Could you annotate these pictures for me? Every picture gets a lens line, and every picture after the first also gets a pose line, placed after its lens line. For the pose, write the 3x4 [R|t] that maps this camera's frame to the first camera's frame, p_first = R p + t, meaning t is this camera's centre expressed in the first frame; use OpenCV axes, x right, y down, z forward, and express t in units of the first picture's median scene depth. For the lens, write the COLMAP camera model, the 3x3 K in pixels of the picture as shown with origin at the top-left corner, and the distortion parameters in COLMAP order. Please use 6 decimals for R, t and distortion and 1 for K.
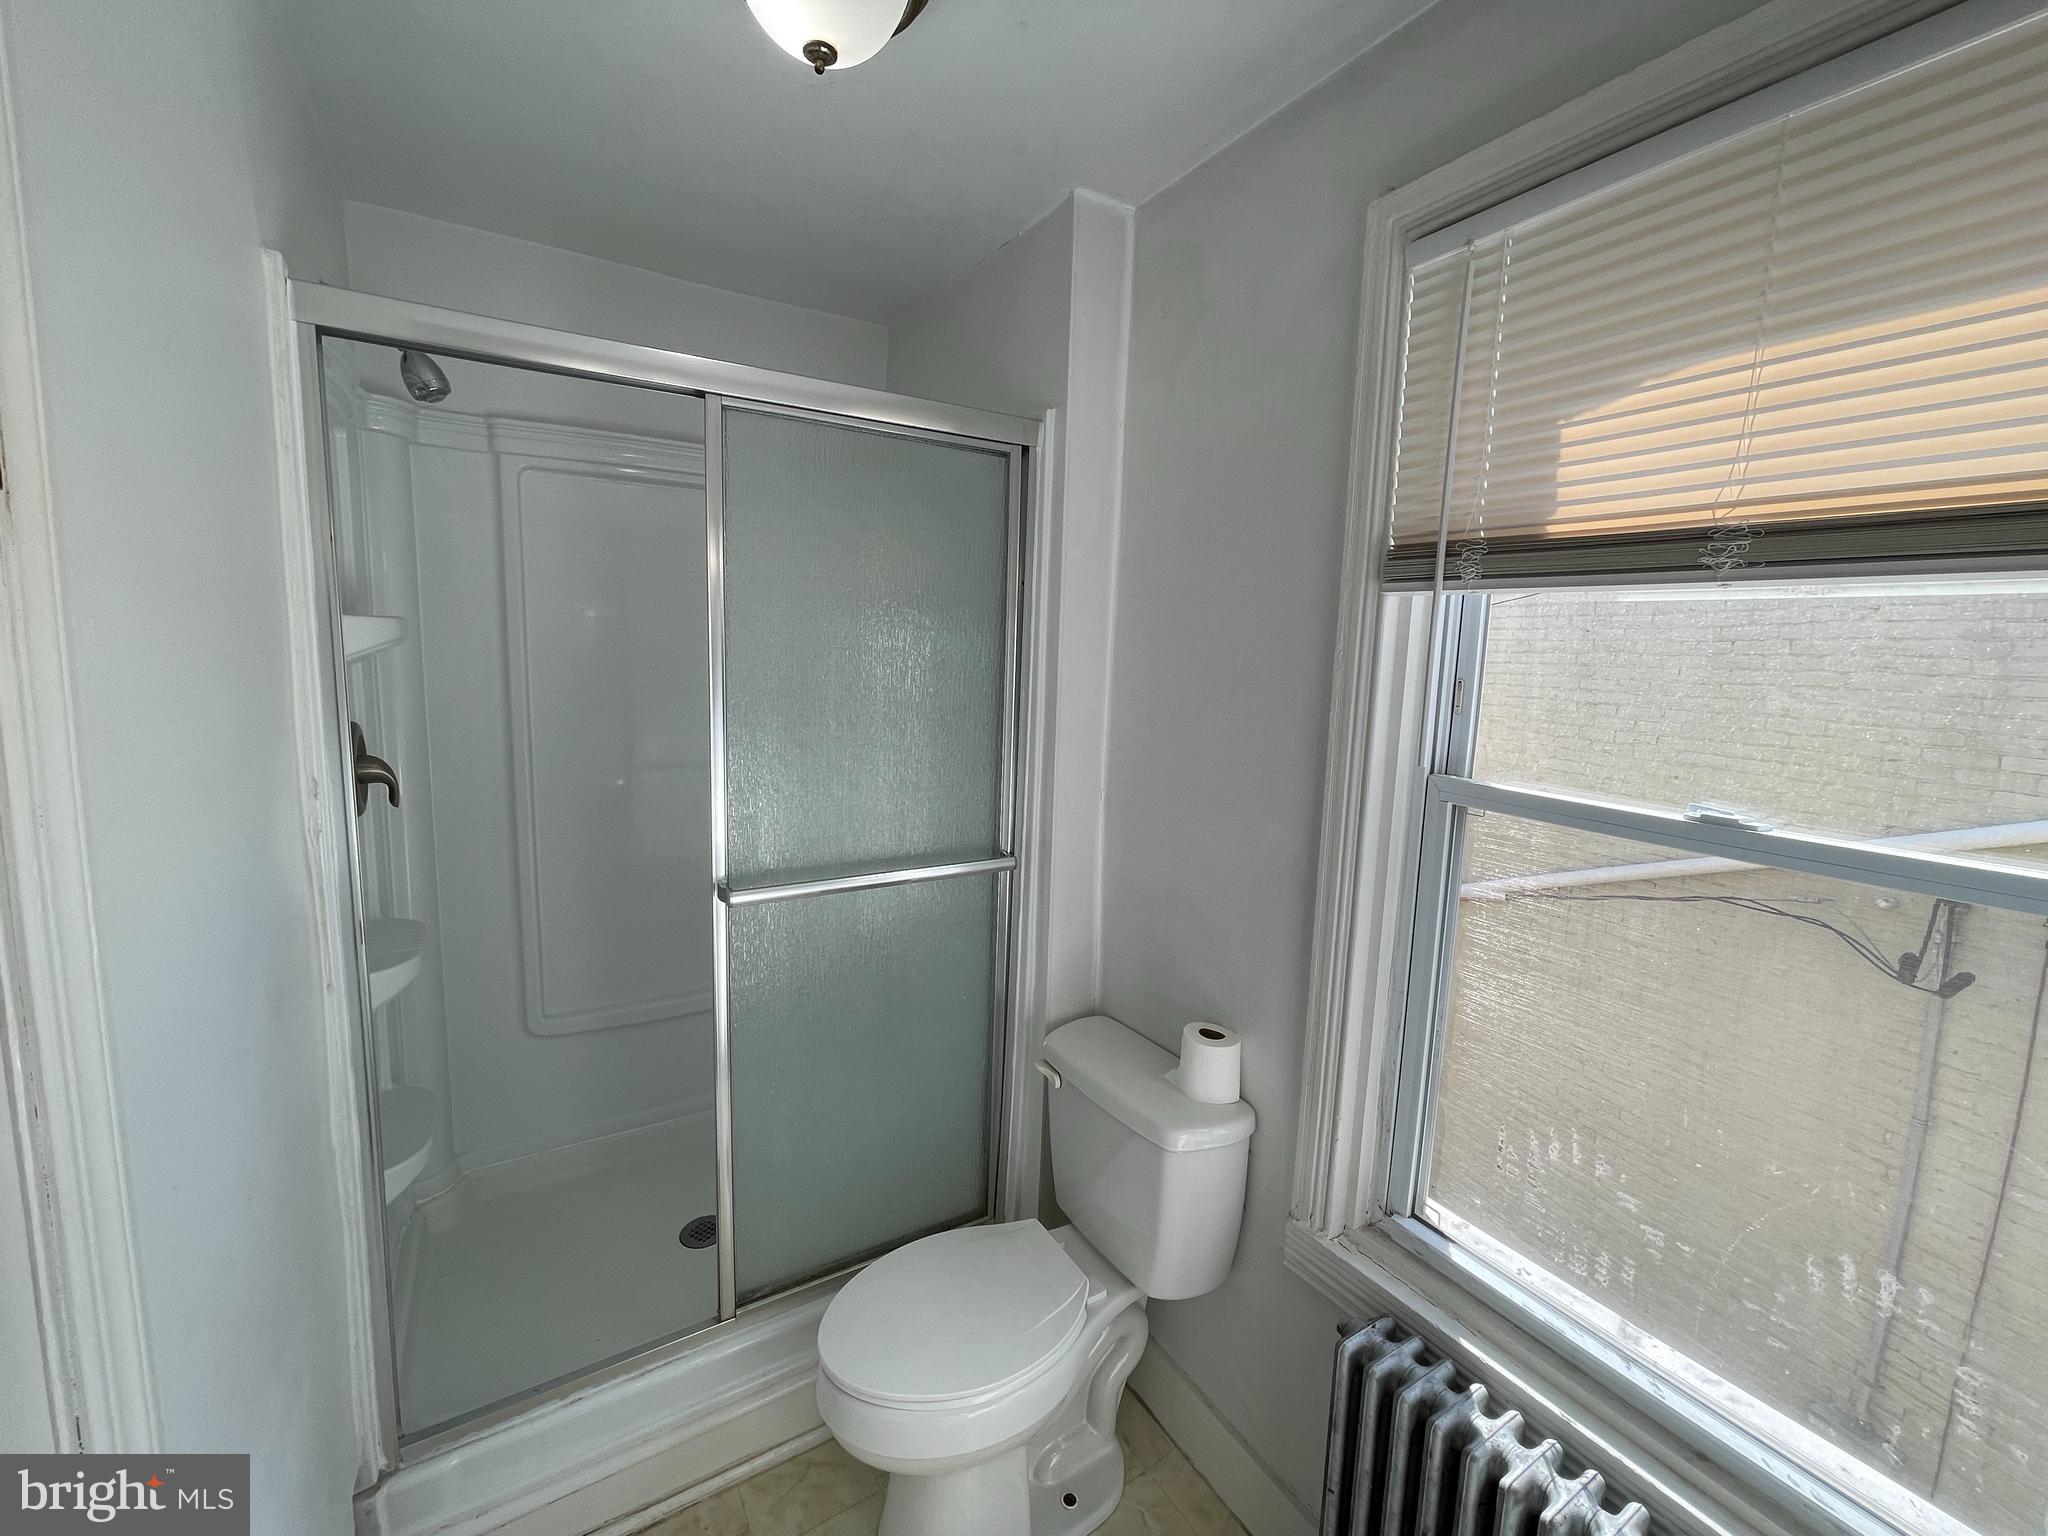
lens RADIAL K [[831.2, 0, 1026.1], [0, 831.2, 759.0], [0, 0, 1]] dist [0.002064, 0.000273]
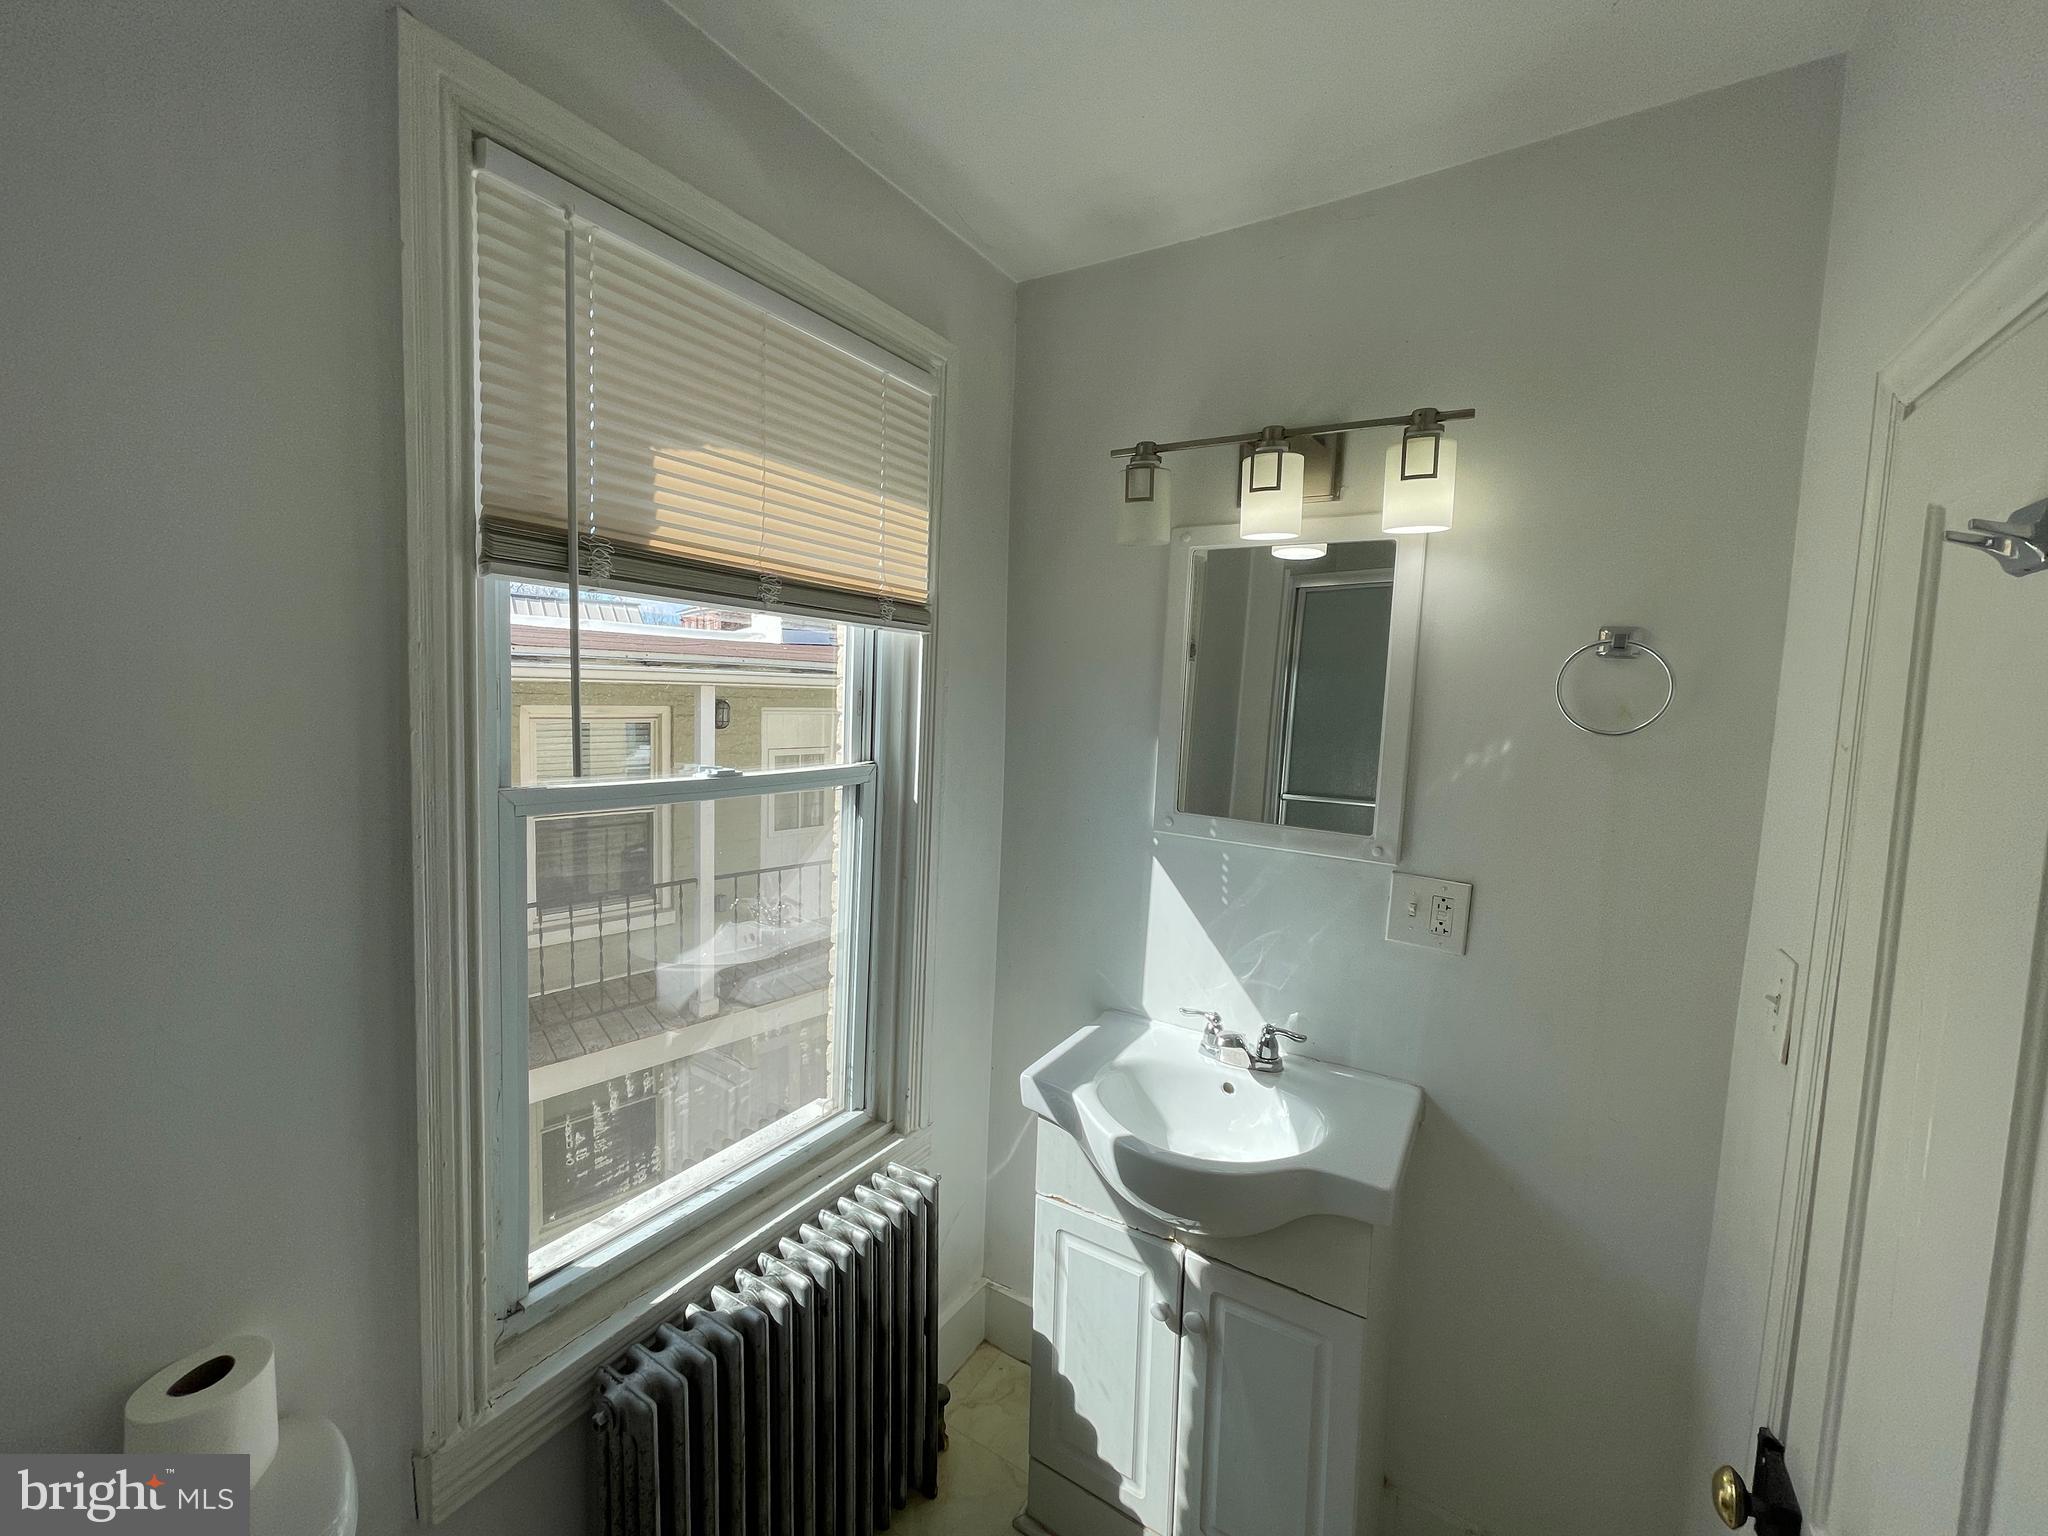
lens RADIAL K [[831.2, 0, 1026.1], [0, 831.2, 759.0], [0, 0, 1]] dist [0.002064, 0.000273]
pose [[-0.435990, -0.124283, 0.891329, -0.573989], [0.068291, 0.982994, 0.170469, -0.137243], [-0.897357, 0.135193, -0.420088, 0.982450]]
